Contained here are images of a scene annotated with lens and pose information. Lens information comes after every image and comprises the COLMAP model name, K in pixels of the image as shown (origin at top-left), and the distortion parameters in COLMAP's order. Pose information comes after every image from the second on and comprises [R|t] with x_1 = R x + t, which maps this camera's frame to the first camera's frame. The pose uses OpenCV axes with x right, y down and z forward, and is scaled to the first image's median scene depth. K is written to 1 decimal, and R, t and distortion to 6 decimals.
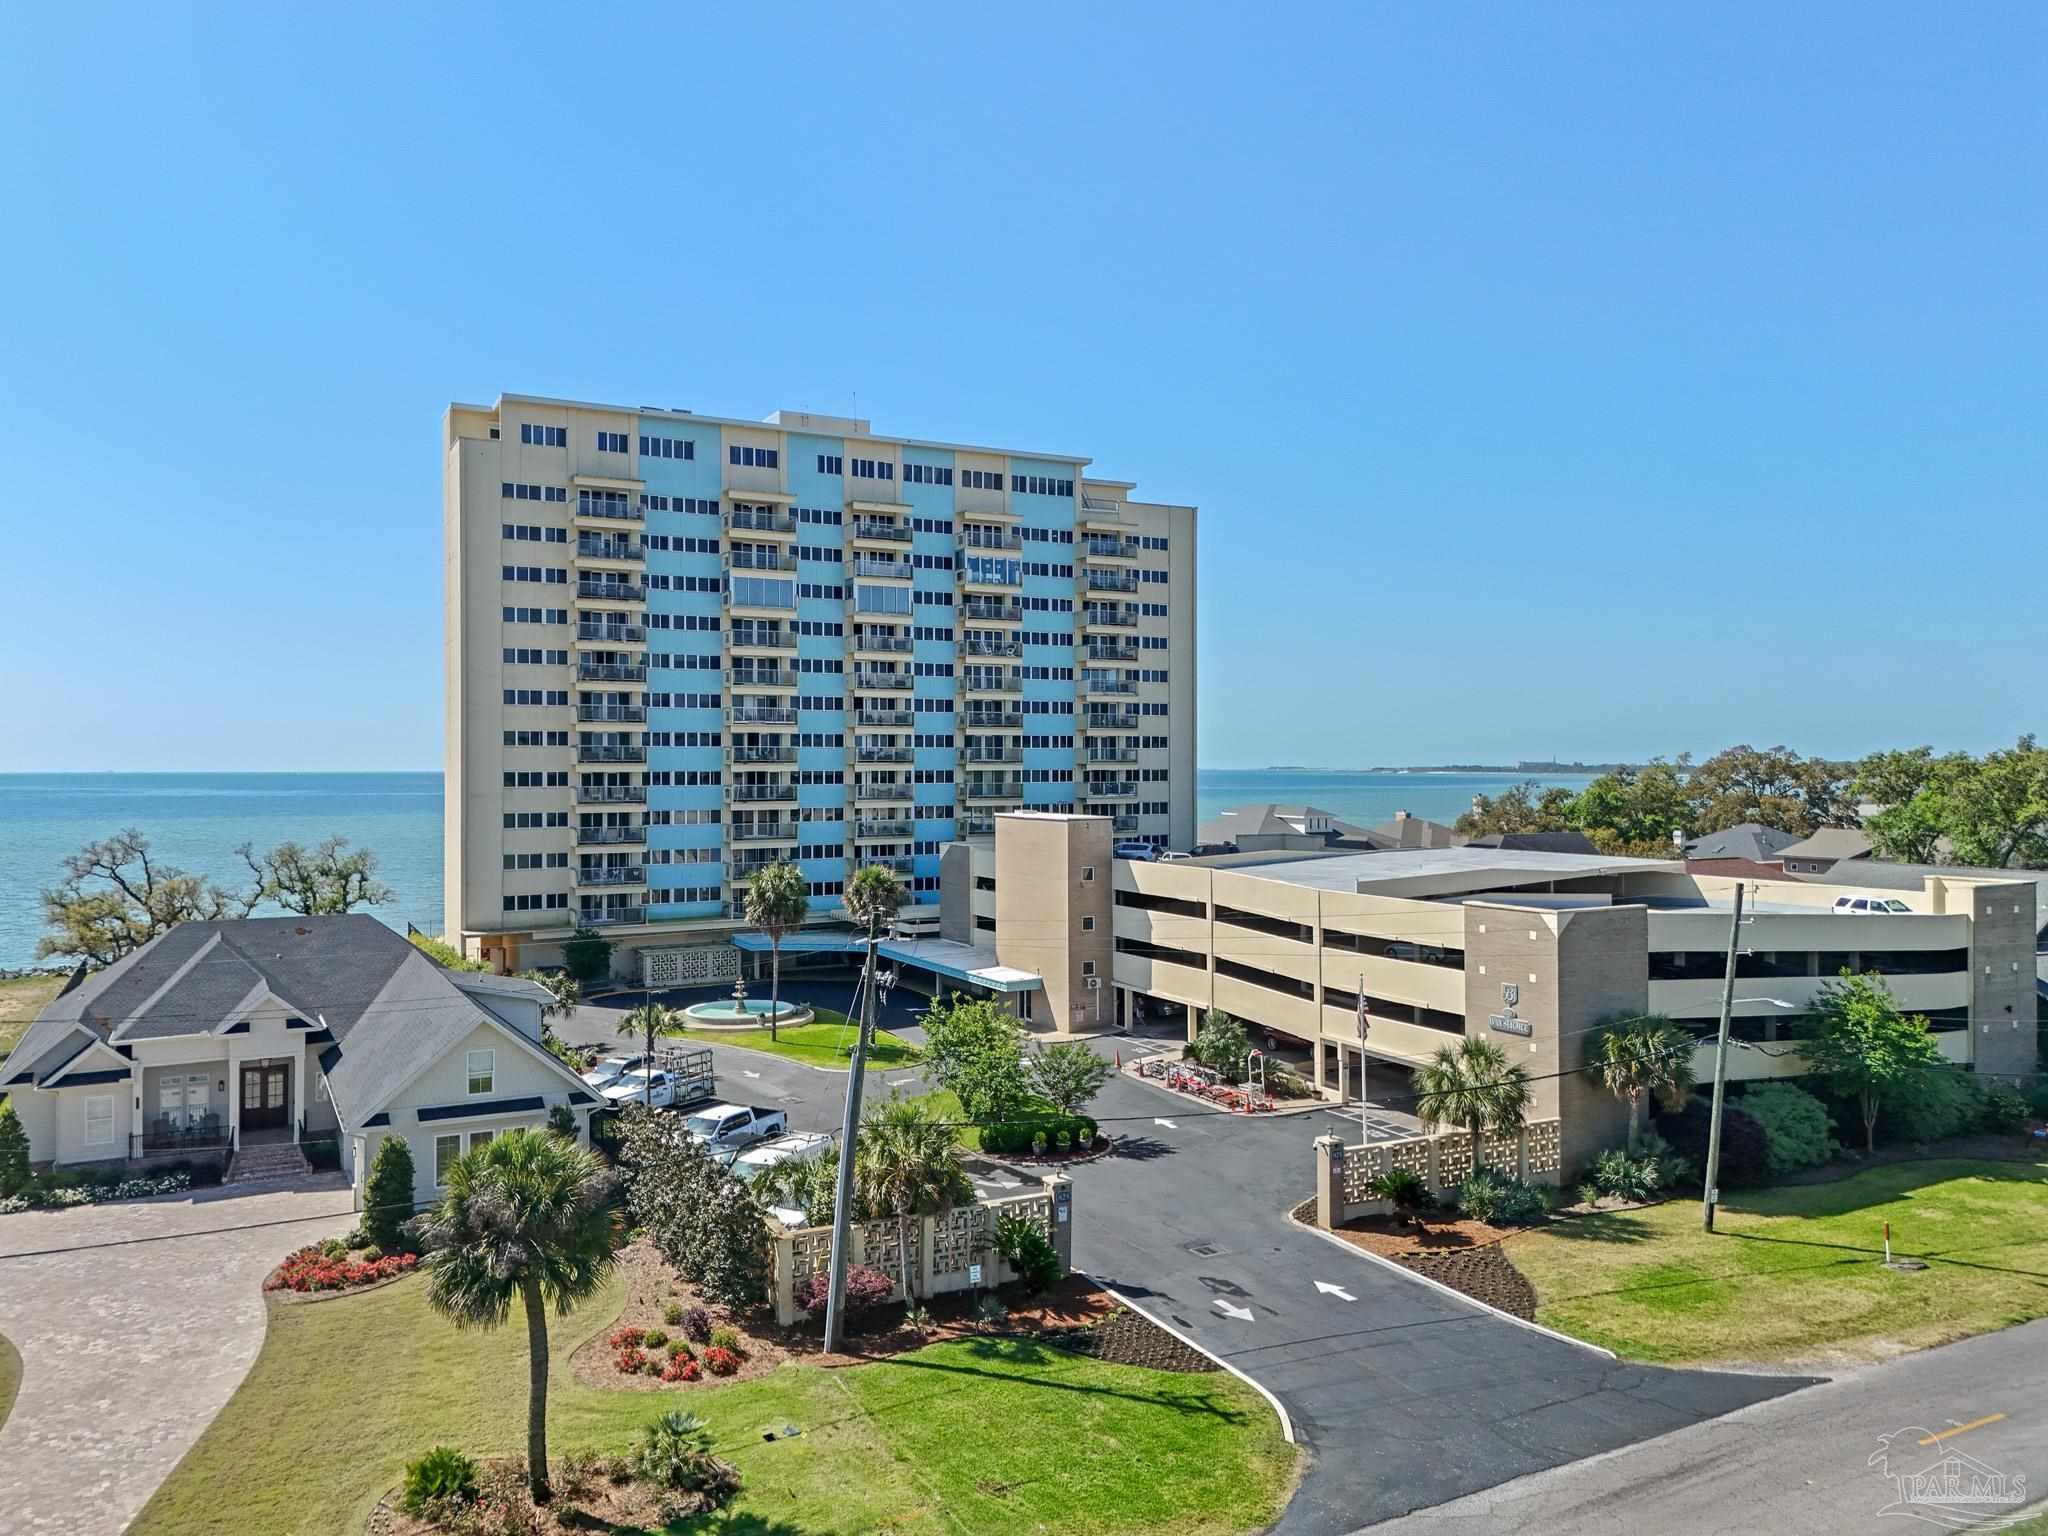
lens RADIAL K [[1491.5, 0, 1027.6], [0, 1491.5, 800.6], [0, 0, 1]] dist [0.064789, -0.094845]
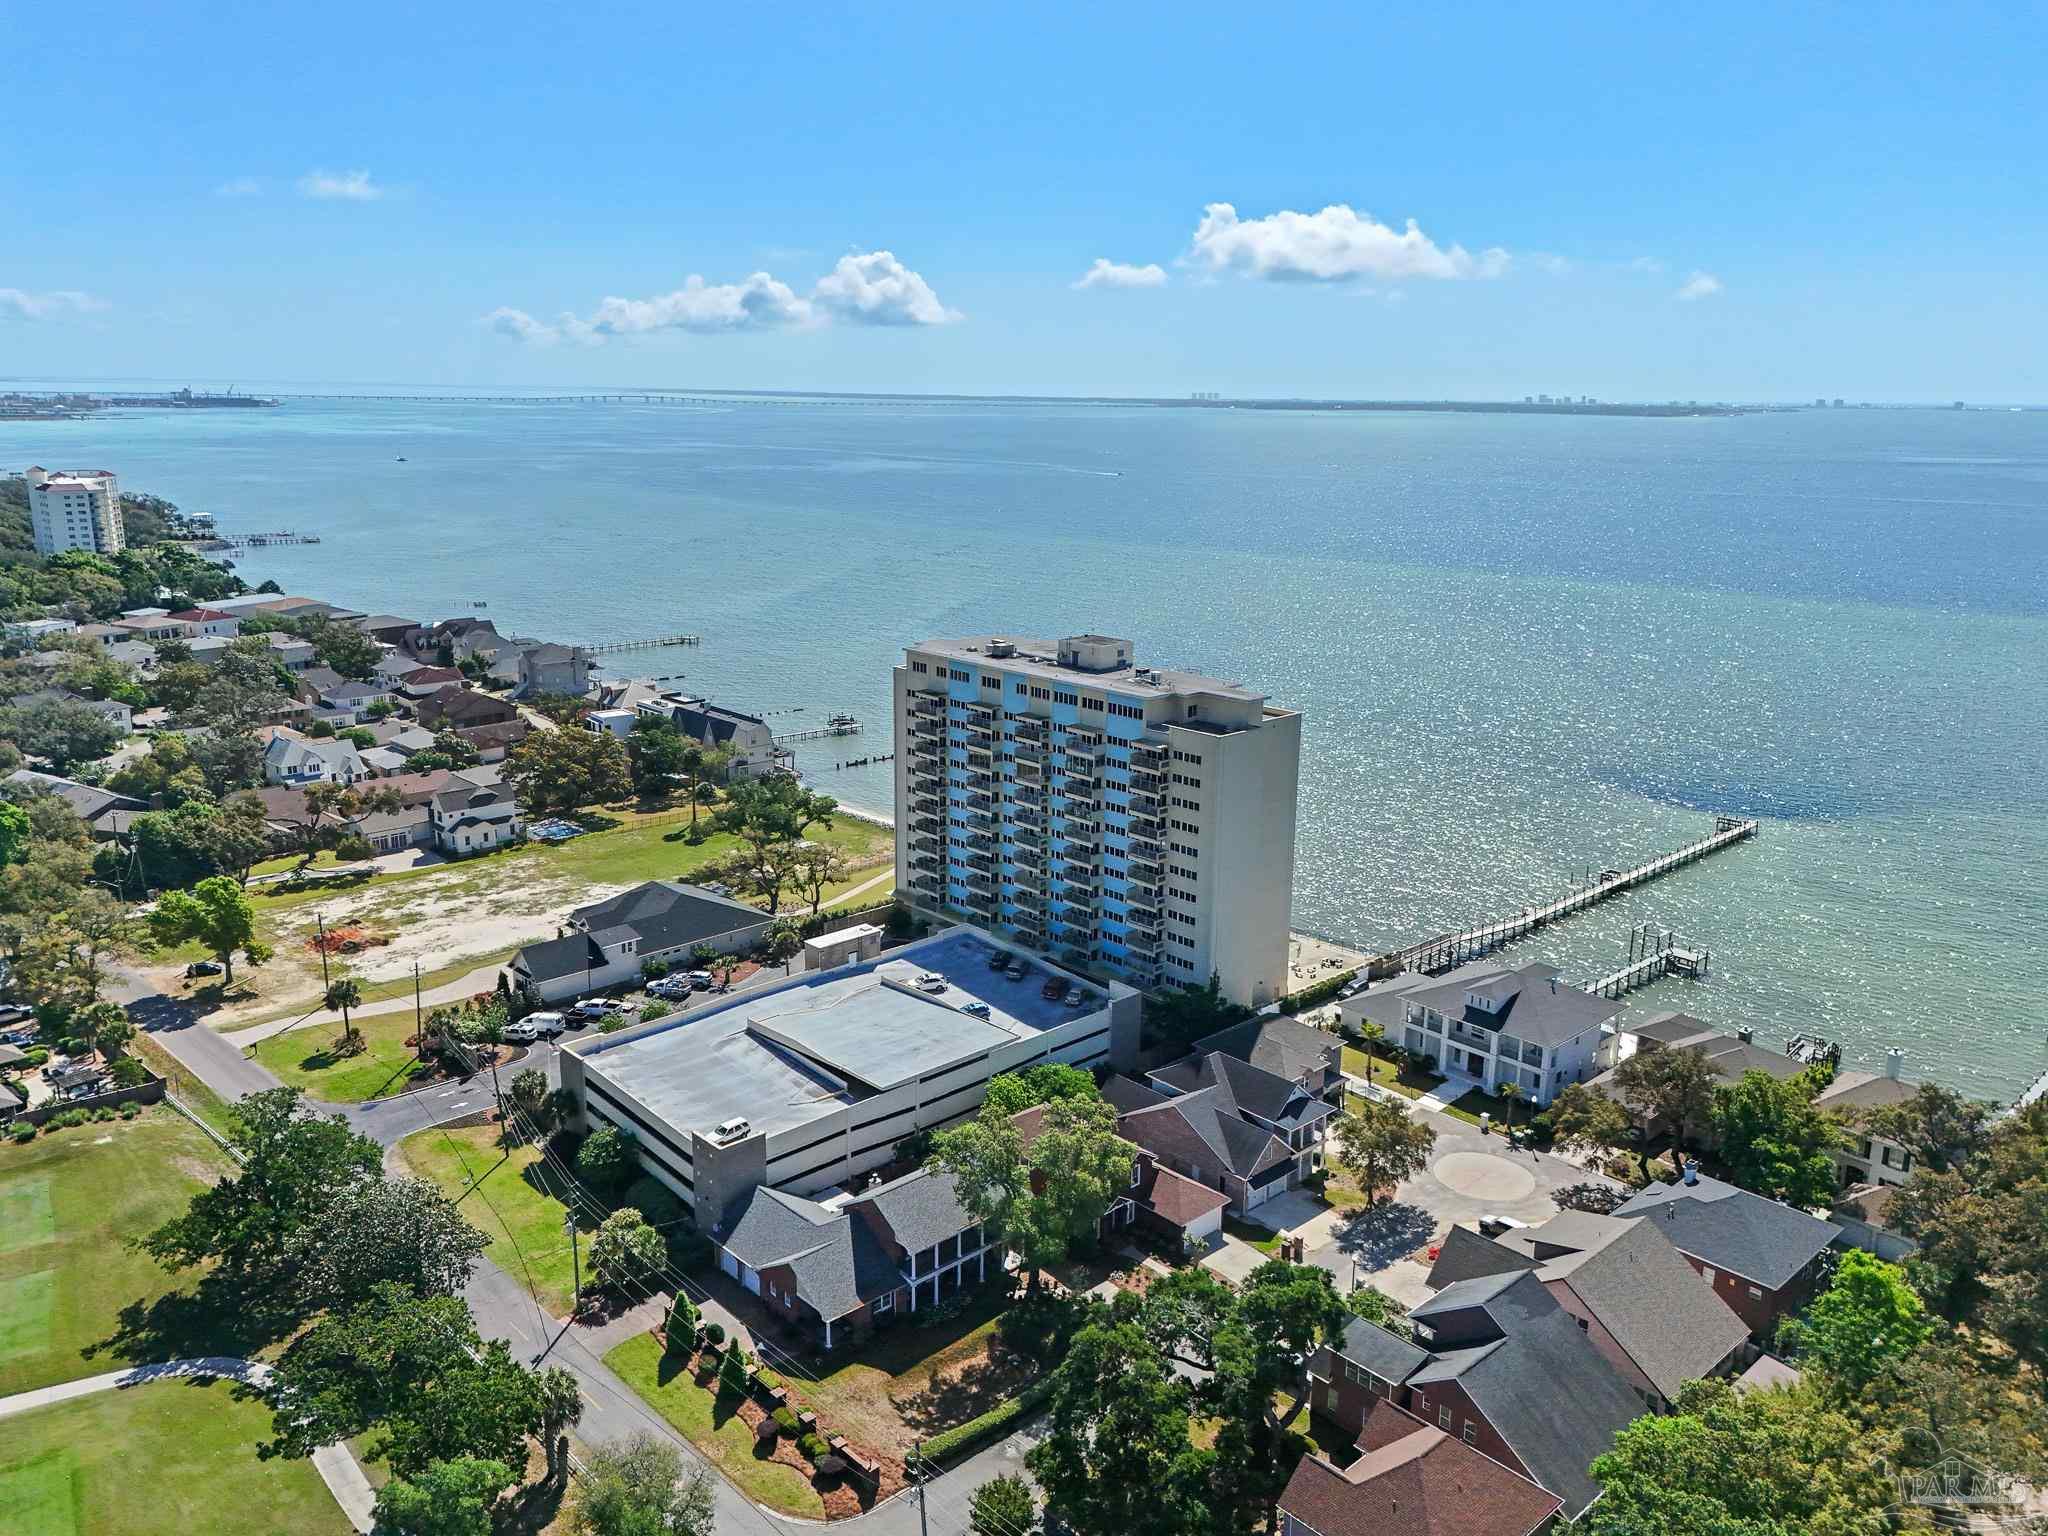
lens RADIAL K [[1506.6, 0, 1024.0], [0, 1506.6, 768.0], [0, 0, 1]] dist [0.083001, -0.097559]
pose [[0.273392, 0.230576, -0.933858, 1.637388], [-0.040320, 0.972739, 0.228372, -0.578949], [0.961057, -0.024782, 0.275236, 0.574415]]
